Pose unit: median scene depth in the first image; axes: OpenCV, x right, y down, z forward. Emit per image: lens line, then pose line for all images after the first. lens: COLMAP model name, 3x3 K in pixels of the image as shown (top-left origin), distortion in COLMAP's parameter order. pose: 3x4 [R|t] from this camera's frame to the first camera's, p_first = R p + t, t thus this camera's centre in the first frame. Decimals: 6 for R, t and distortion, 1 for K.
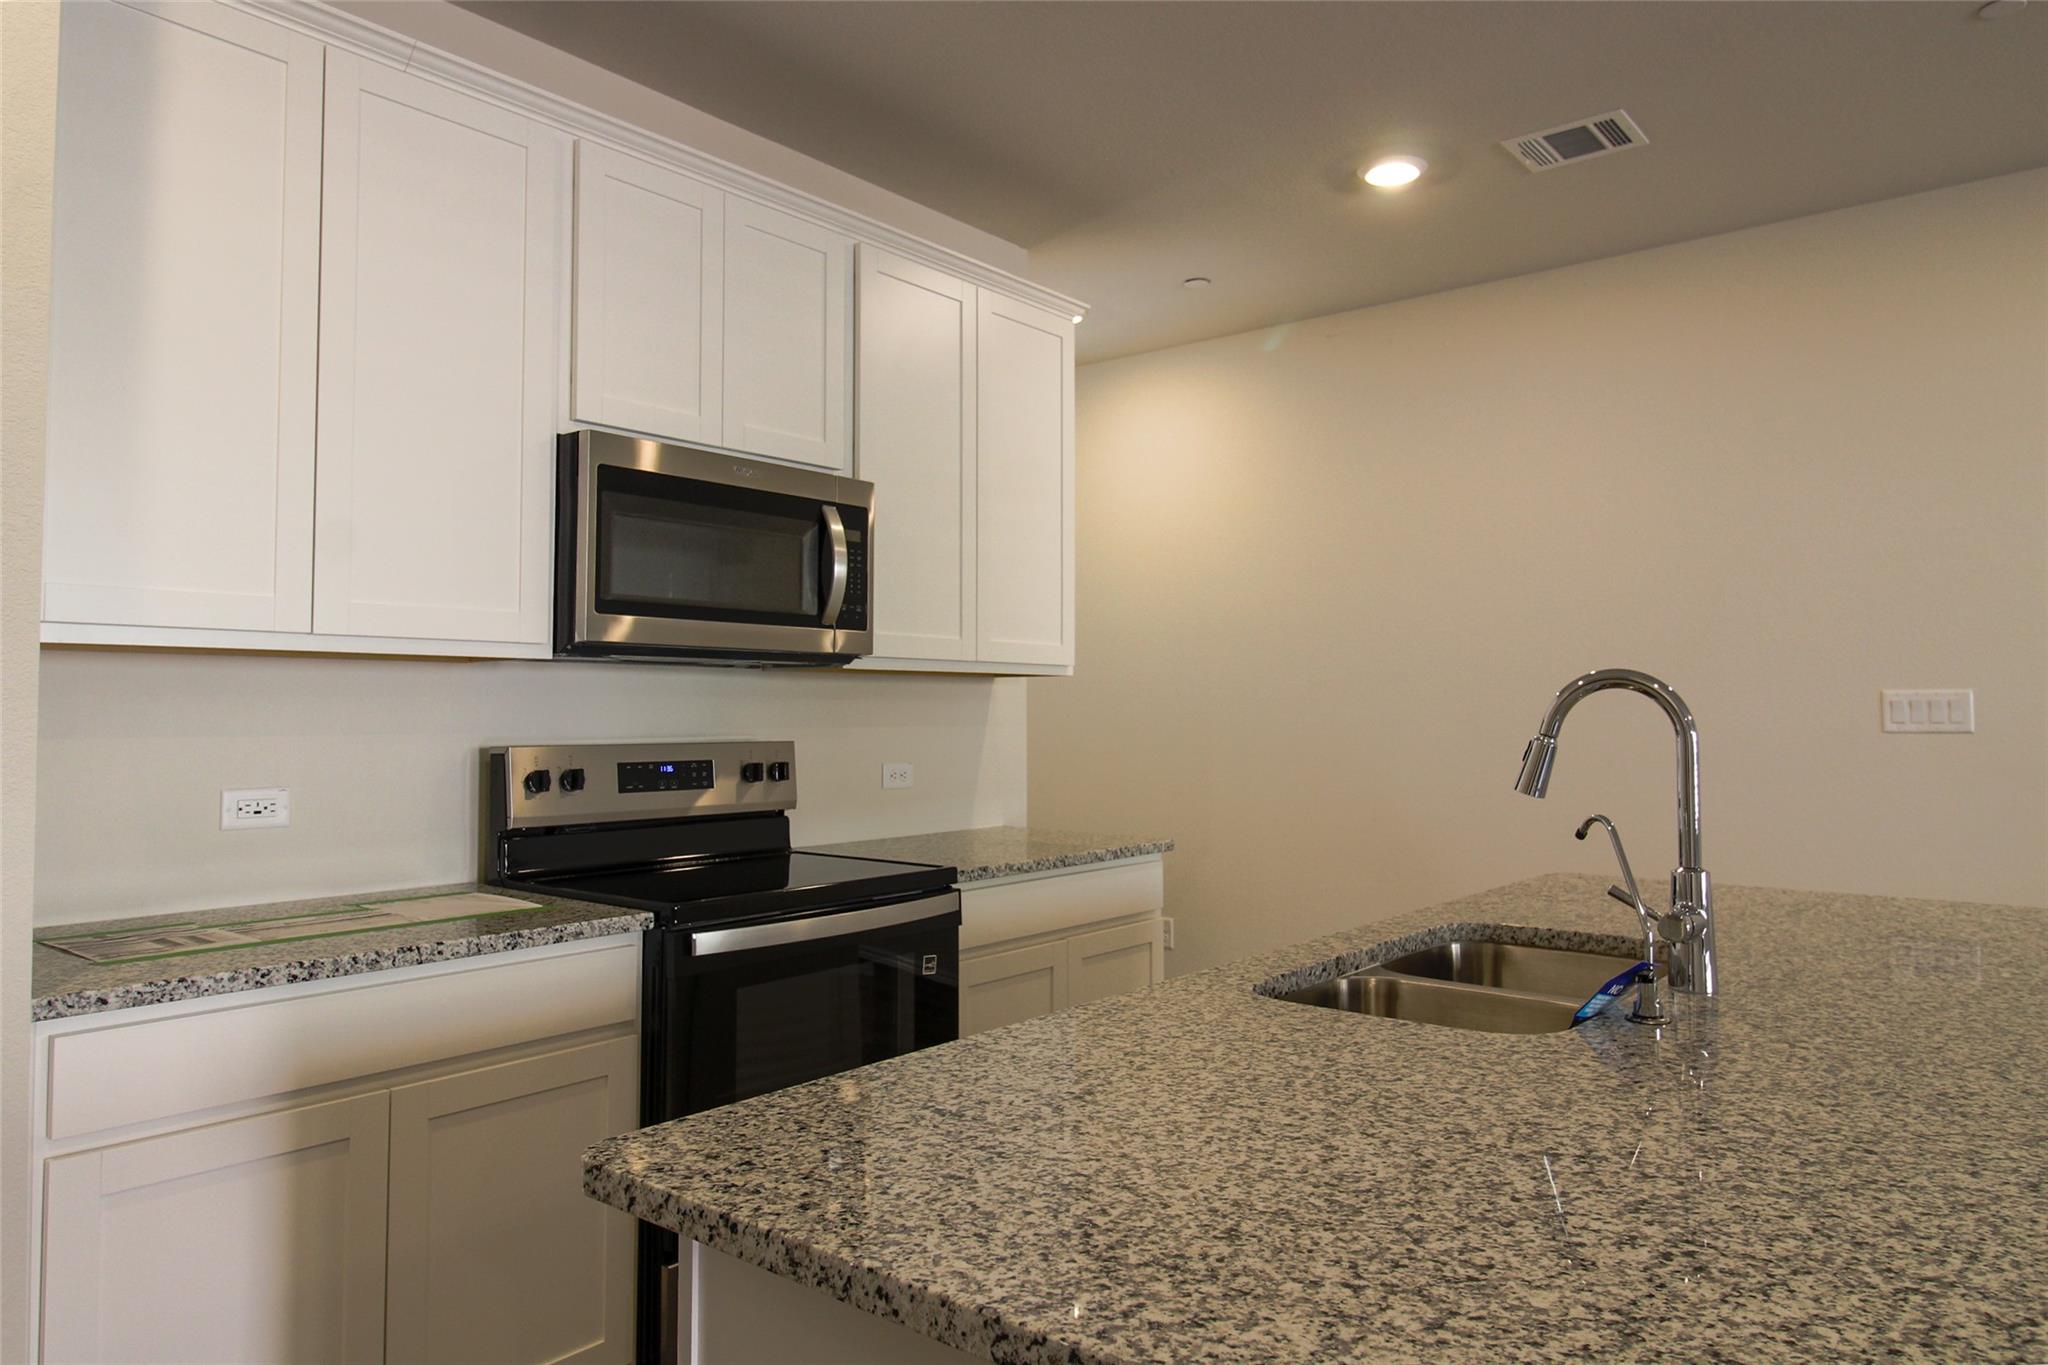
lens RADIAL K [[1323.9, 0, 1029.2], [0, 1323.9, 670.4], [0, 0, 1]] dist [-0.001119, 0.003132]
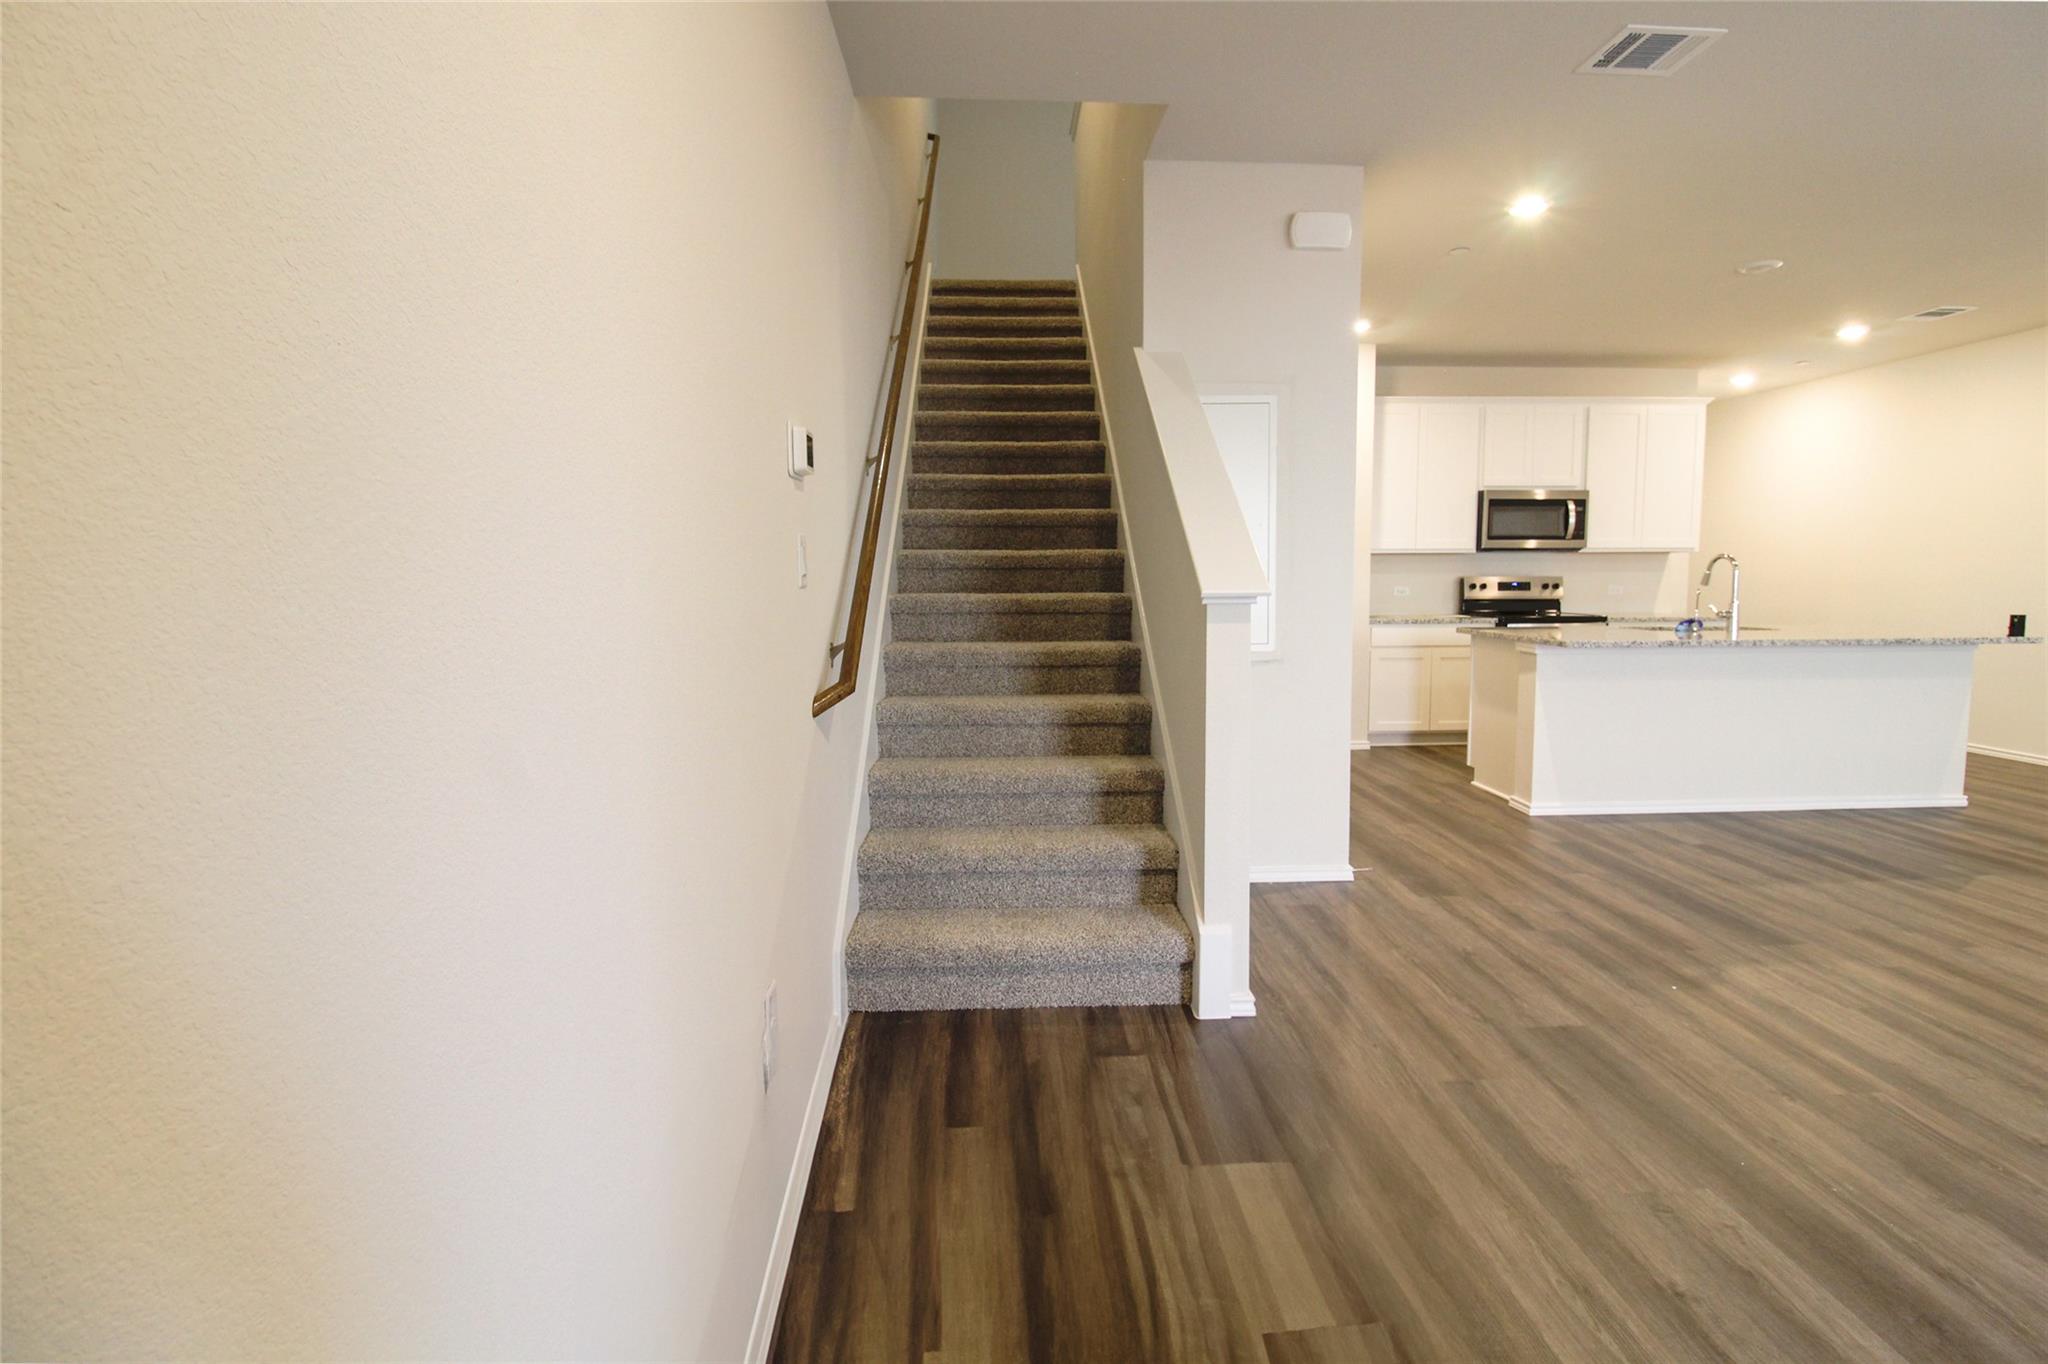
lens RADIAL K [[964.7, 0, 1036.1], [0, 964.7, 659.8], [0, 0, 1]] dist [0.000914, -0.014985]
pose [[0.664881, 0.062292, -0.744347, 0.758296], [0.029861, 0.993503, 0.109815, -0.039068], [0.746352, -0.095241, 0.658702, -1.539187]]
